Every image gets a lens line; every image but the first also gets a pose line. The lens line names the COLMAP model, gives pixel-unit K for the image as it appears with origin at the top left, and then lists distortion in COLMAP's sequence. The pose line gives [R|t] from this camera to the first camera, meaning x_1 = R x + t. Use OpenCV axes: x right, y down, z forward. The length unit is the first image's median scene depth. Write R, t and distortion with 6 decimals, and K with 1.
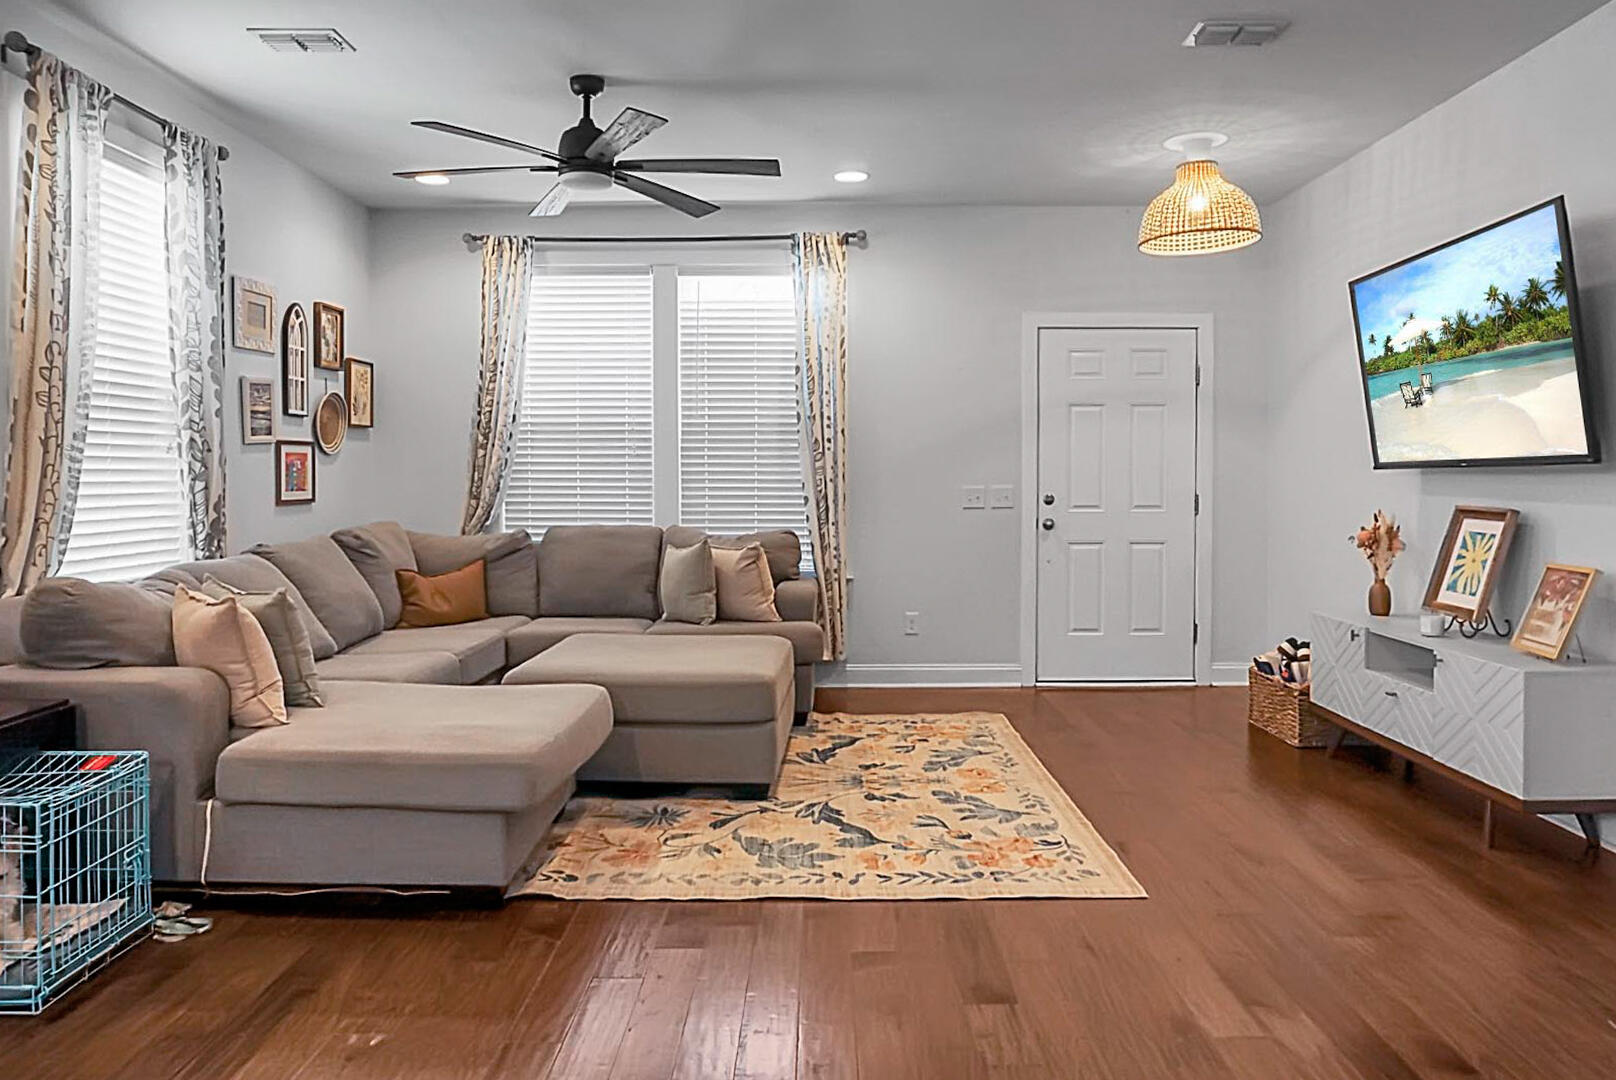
lens RADIAL K [[1093.6, 0, 808.6], [0, 1093.6, 496.3], [0, 0, 1]] dist [-0.027587, 0.021242]
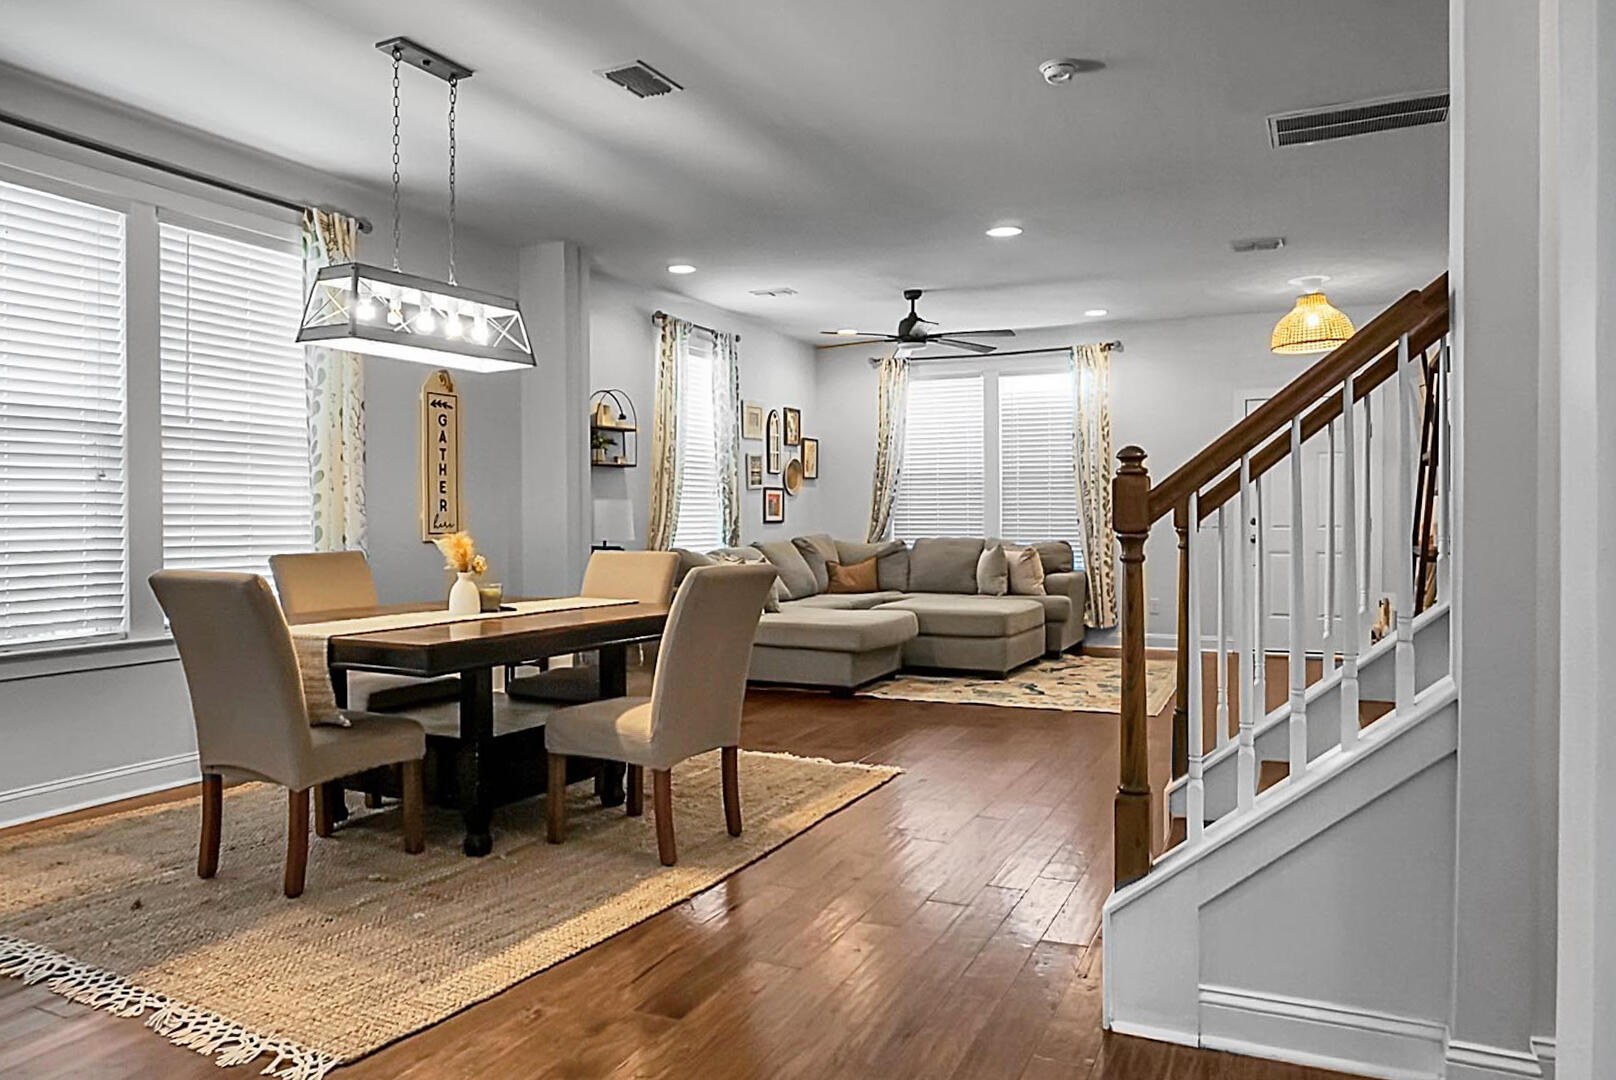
lens RADIAL K [[1128.7, 0, 808.0], [0, 1128.7, 540.0], [0, 0, 1]] dist [-0.001819, 0.000036]
pose [[0.911267, 0.004895, -0.411787, 0.336600], [-0.004011, 0.999987, 0.003011, 0.028855], [0.411797, -0.001092, 0.911275, -0.652285]]
